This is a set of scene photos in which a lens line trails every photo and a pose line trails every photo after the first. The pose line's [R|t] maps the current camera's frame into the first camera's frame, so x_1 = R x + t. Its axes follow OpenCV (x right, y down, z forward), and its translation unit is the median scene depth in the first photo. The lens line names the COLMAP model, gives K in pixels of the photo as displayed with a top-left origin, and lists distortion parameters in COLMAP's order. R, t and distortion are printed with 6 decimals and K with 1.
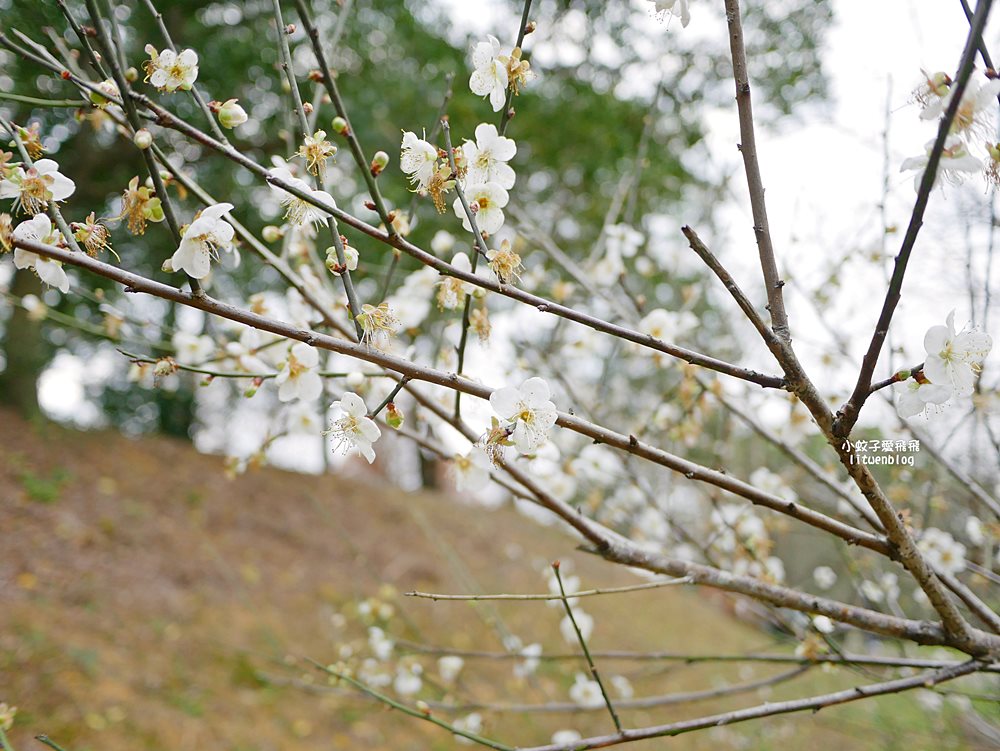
lens RADIAL K [[832.6, 0, 500.0], [0, 832.6, 375.5], [0, 0, 1]] dist [-0.045528, 0.022005]
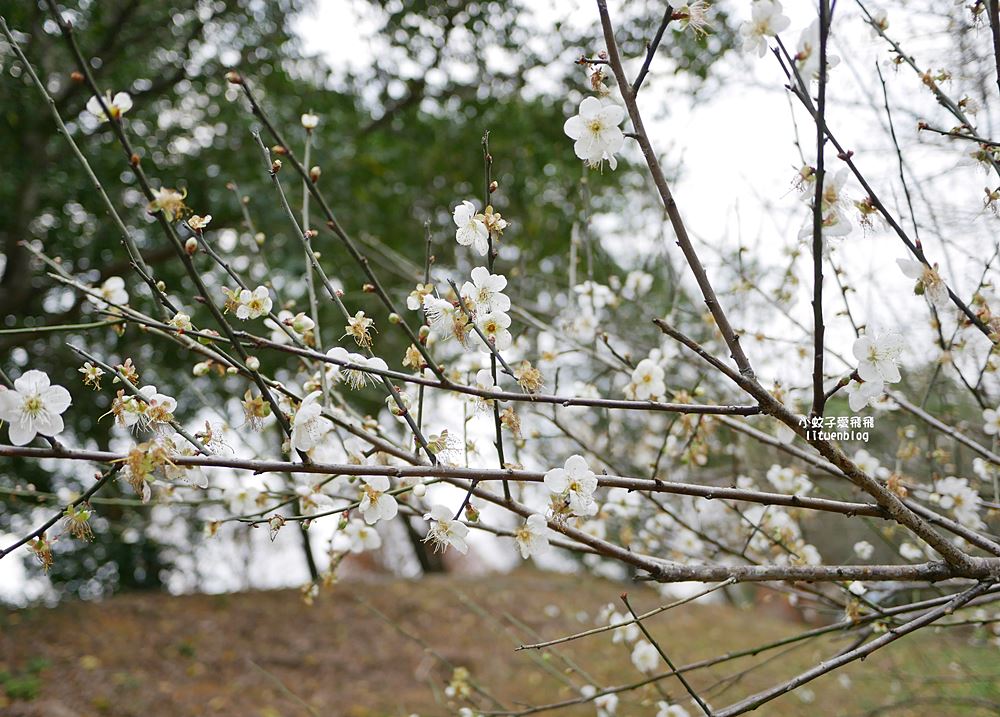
lens RADIAL K [[1008.4, 0, 458.2], [0, 1008.4, 359.3], [0, 0, 1]] dist [-0.061088, 0.024043]
pose [[0.965926, -0.258340, 0.015733, -0.092386], [0.258817, 0.964354, -0.055091, -0.081334], [-0.000940, 0.057286, 0.998357, -0.450434]]
